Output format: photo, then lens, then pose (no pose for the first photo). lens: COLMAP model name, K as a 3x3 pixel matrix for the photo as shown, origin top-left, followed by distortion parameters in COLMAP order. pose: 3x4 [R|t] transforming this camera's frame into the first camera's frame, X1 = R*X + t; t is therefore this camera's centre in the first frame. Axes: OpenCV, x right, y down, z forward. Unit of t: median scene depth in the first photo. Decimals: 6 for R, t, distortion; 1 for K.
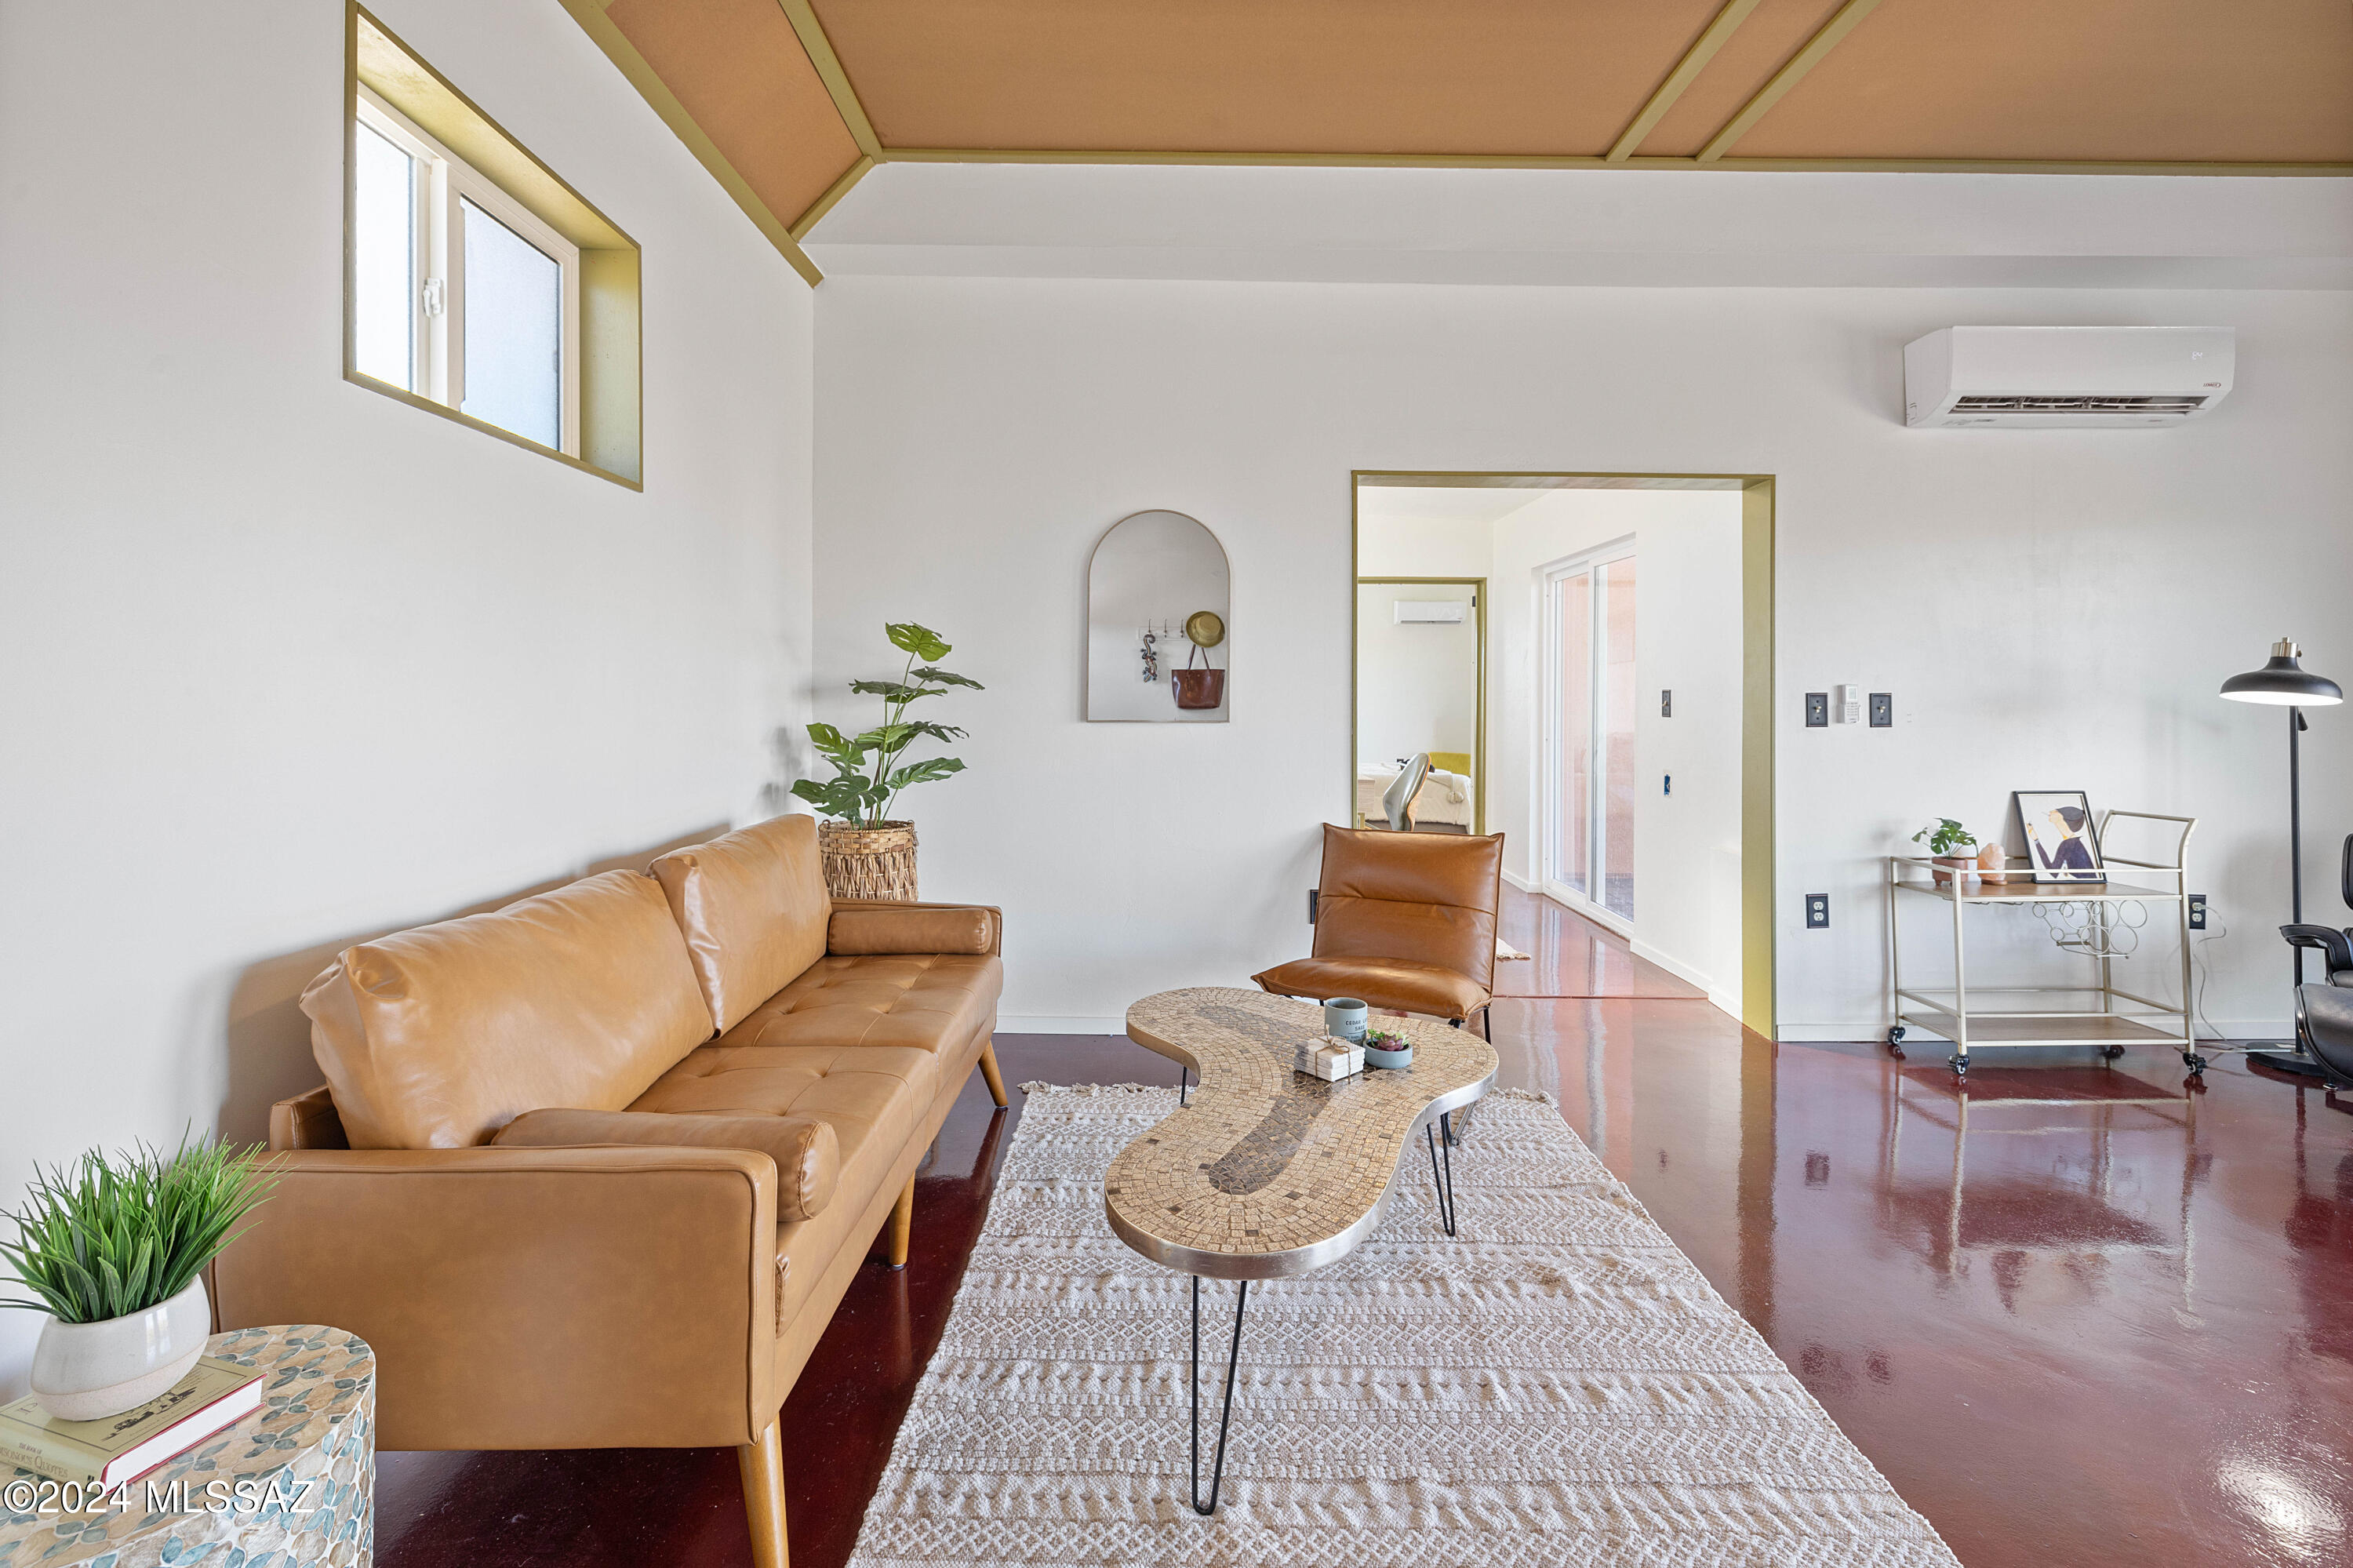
lens RADIAL K [[1037.3, 0, 1179.7], [0, 1037.3, 694.4], [0, 0, 1]] dist [-0.000626, 0.000137]
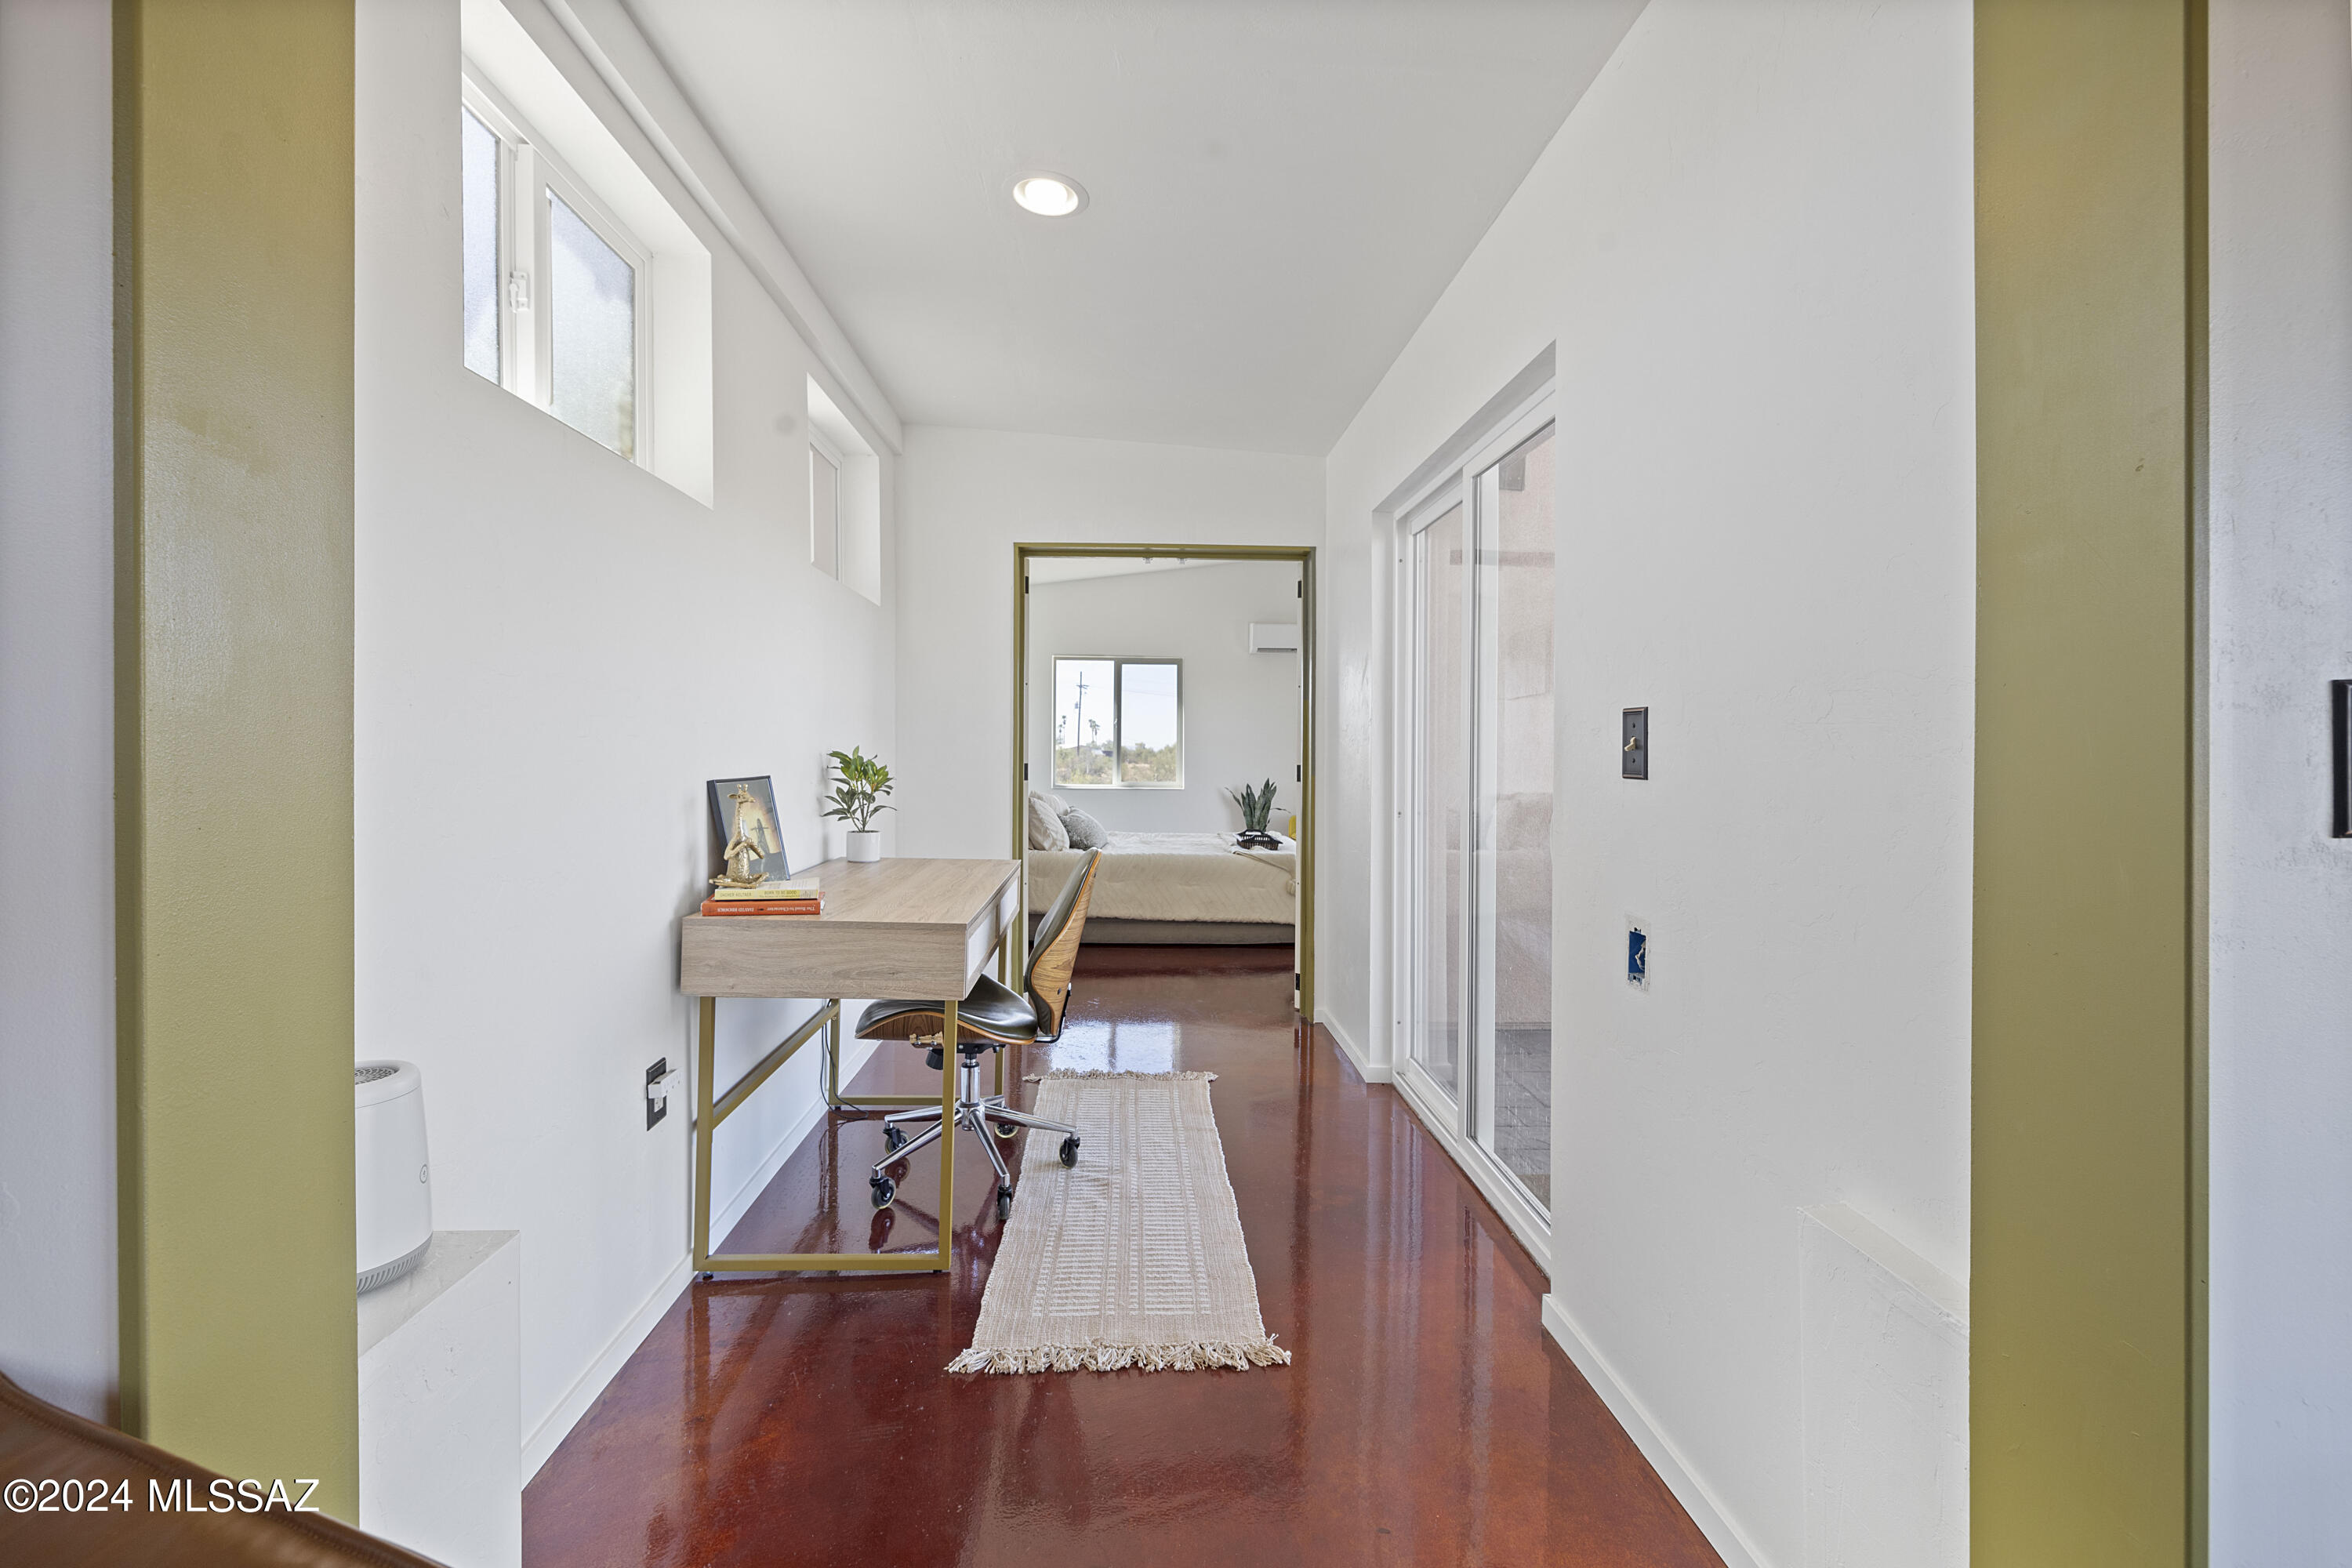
lens RADIAL K [[1000.1, 0, 1165.3], [0, 1000.1, 751.2], [0, 0, 1]] dist [-0.002755, -0.000024]
pose [[0.998998, 0.000037, 0.044759, 0.356026], [-0.000284, 0.999985, 0.005517, 0.011962], [-0.044758, -0.005524, 0.998983, 0.814442]]
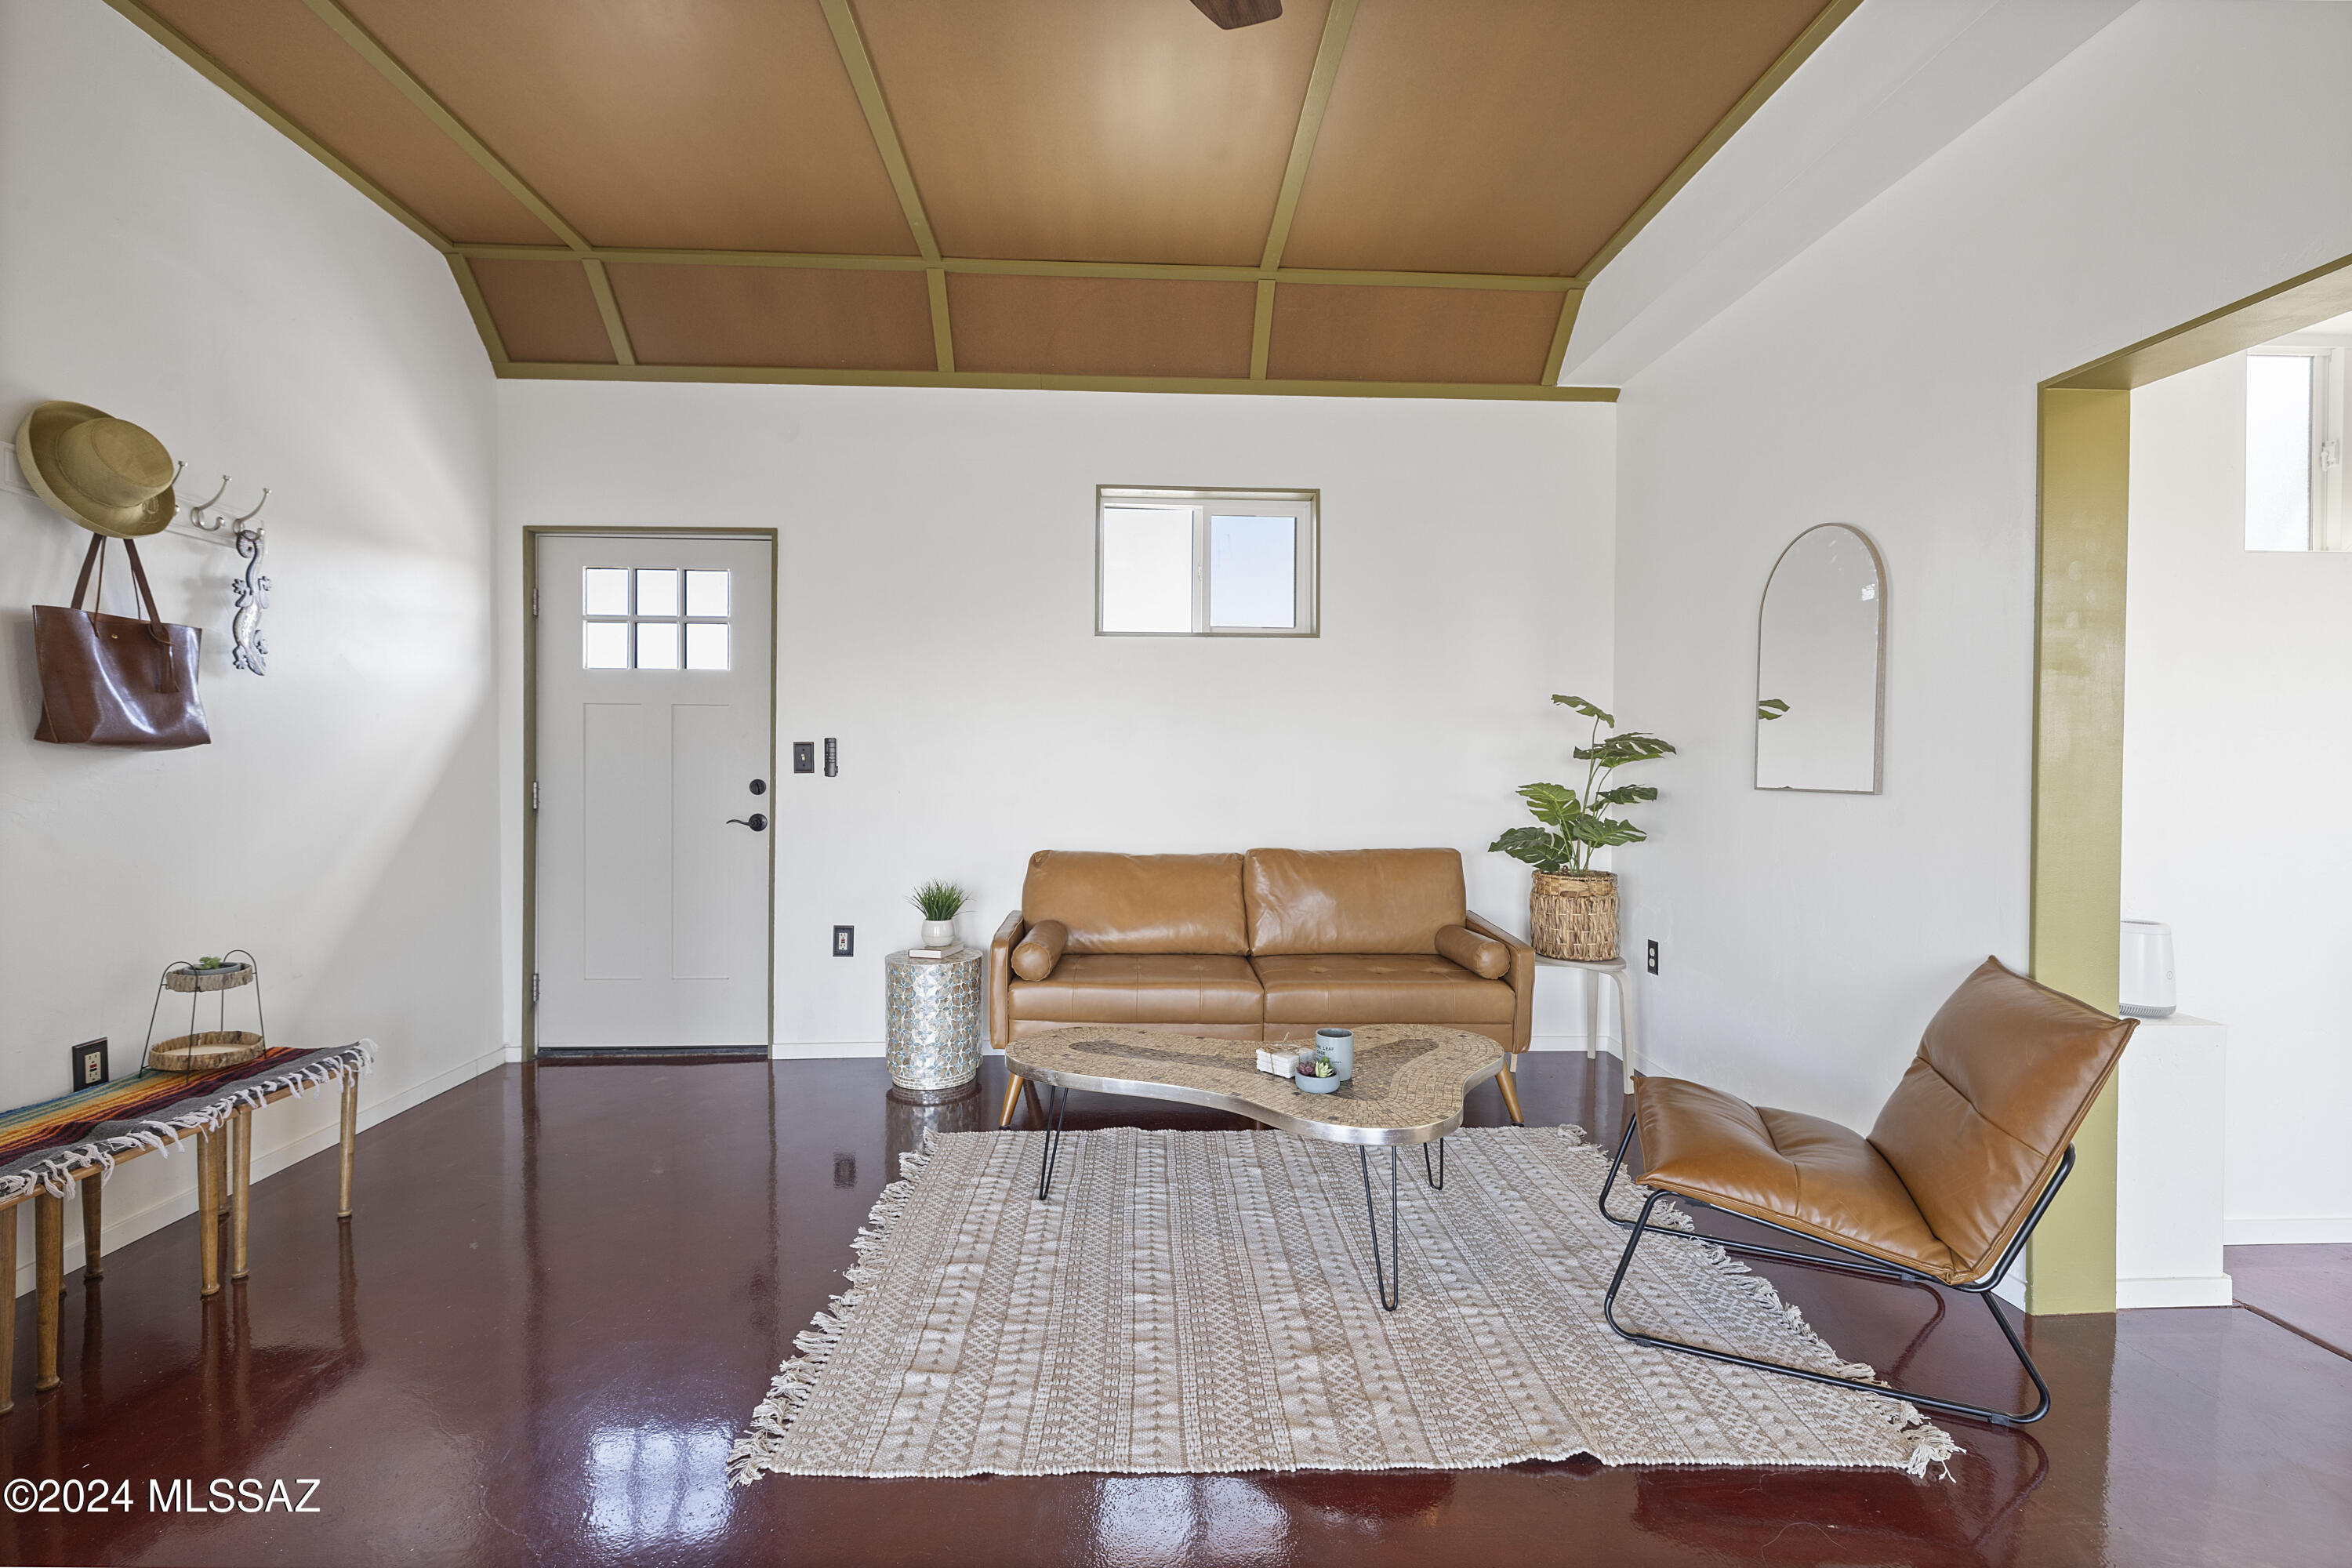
lens RADIAL K [[1017.7, 0, 1172.7], [0, 1017.7, 780.0], [0, 0, 1]] dist [0.001959, 0.000223]
pose [[0.037438, 0.010617, -0.999243, 0.752302], [0.001548, 0.999942, 0.010682, 0.009404], [0.999298, -0.001947, 0.037420, 0.477248]]
